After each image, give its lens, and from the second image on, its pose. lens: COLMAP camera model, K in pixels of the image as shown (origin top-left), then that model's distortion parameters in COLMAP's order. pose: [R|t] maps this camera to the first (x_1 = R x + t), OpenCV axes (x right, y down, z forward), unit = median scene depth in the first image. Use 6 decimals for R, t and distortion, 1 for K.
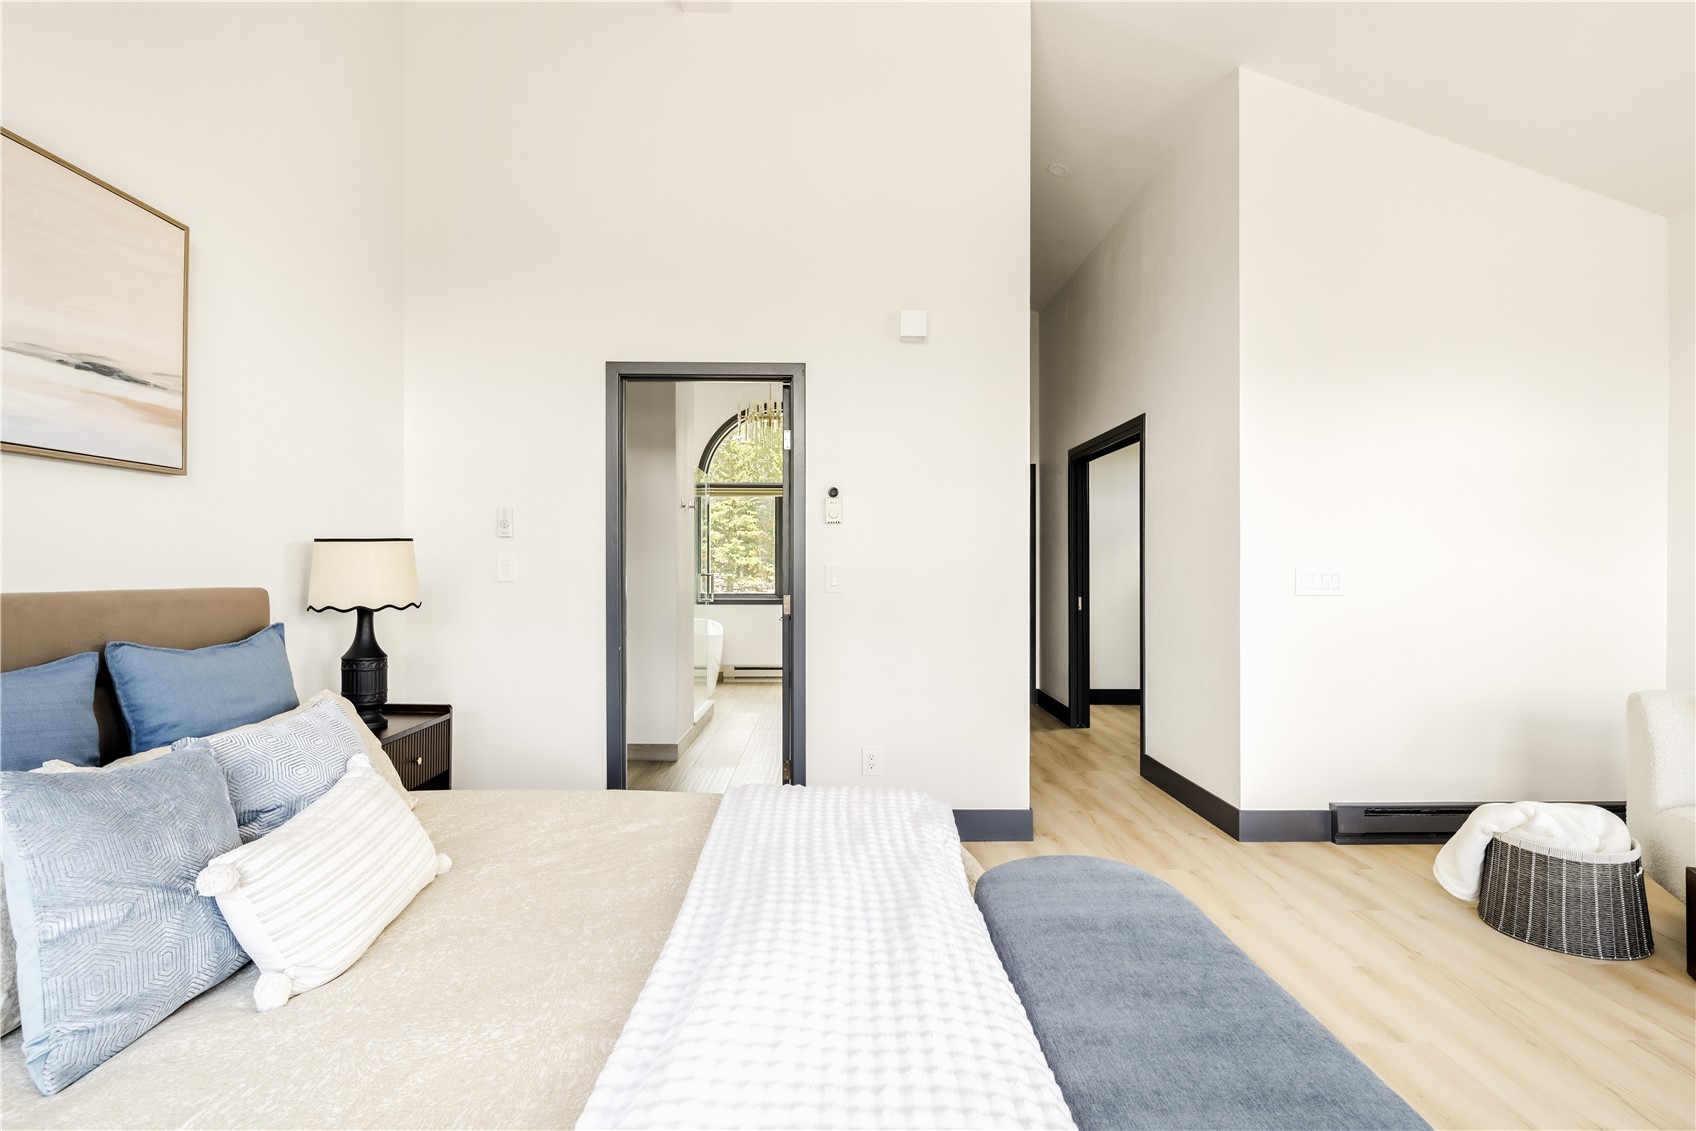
lens RADIAL K [[819.7, 0, 840.4], [0, 819.7, 559.6], [0, 0, 1]] dist [0.003193, 0.000100]
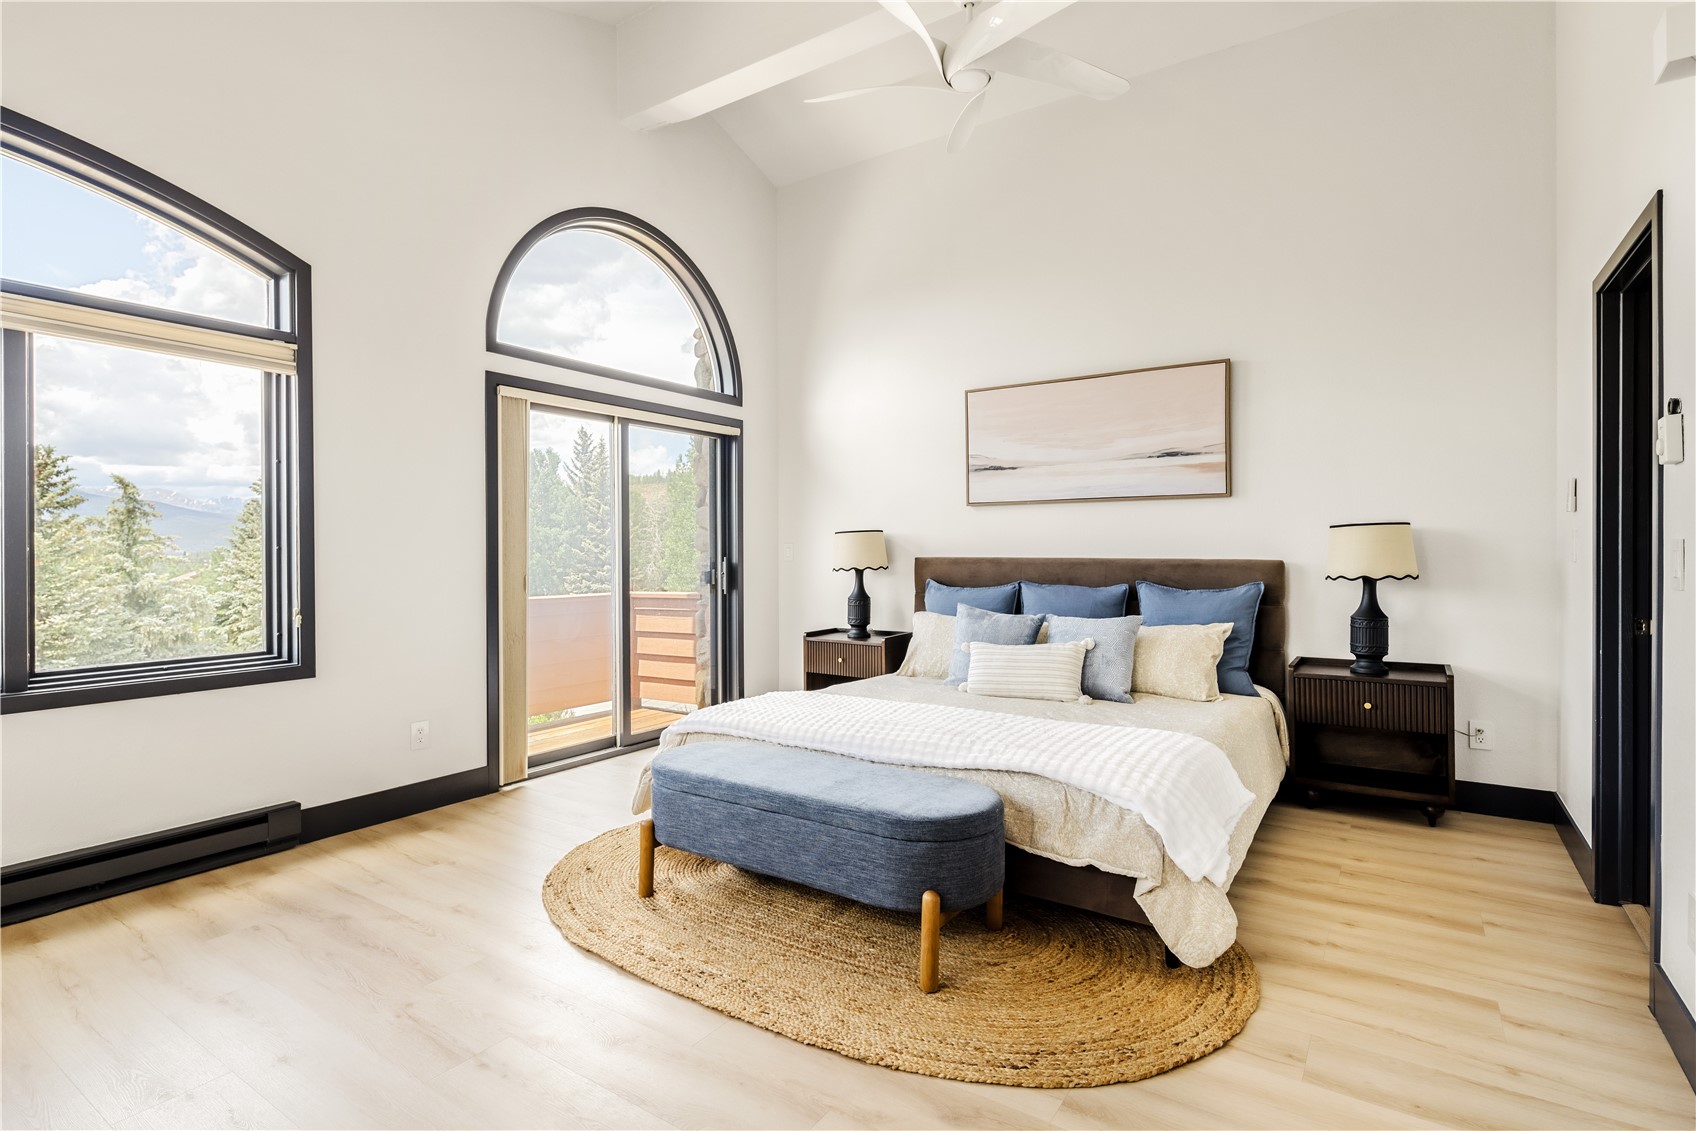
lens RADIAL K [[823.0, 0, 847.2], [0, 823.0, 550.8], [0, 0, 1]] dist [0.000117, -0.000939]
pose [[-0.557393, -0.000282, -0.830248, 0.955264], [0.007477, 0.999958, -0.005360, 0.016366], [0.830215, -0.009196, -0.557368, 1.069723]]
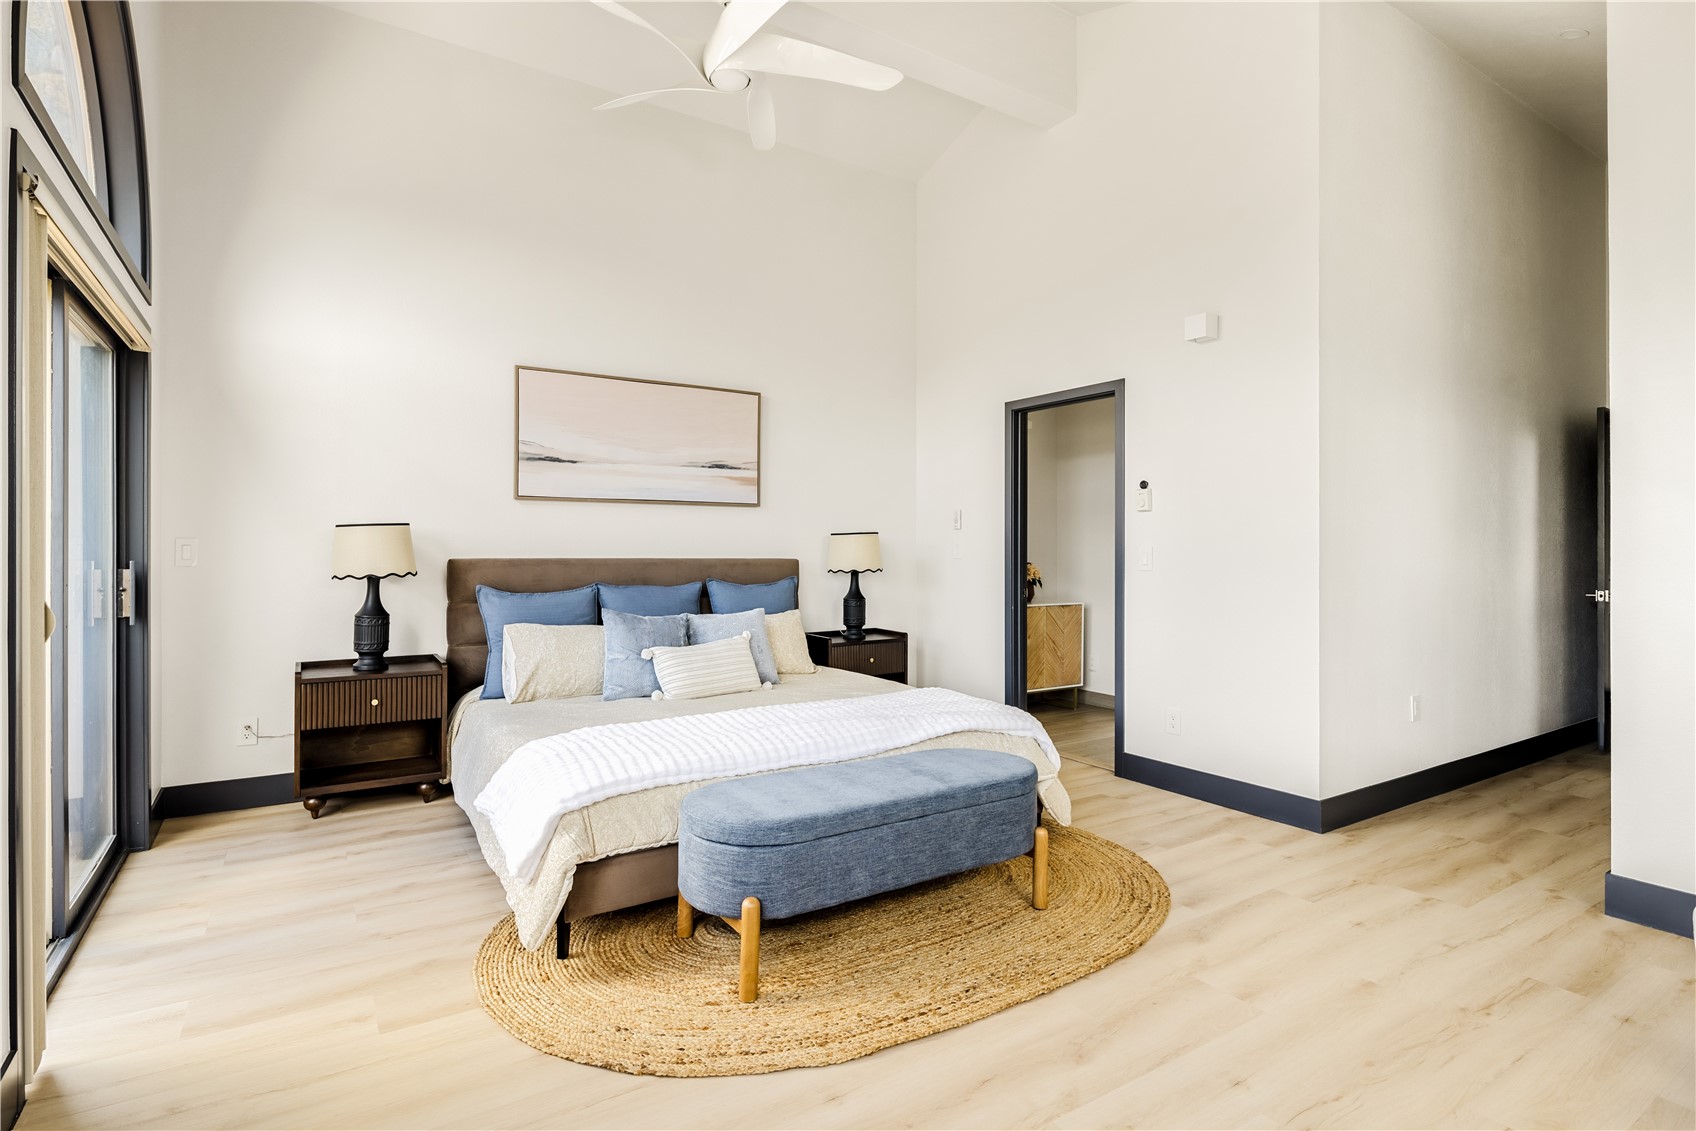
lens RADIAL K [[829.7, 0, 833.1], [0, 829.7, 549.7], [0, 0, 1]] dist [0.001863, -0.000234]
pose [[0.526209, -0.001077, -0.850354, 0.963674], [0.005322, 0.999984, 0.002027, 0.006712], [0.850338, -0.005592, 0.526206, 0.003843]]
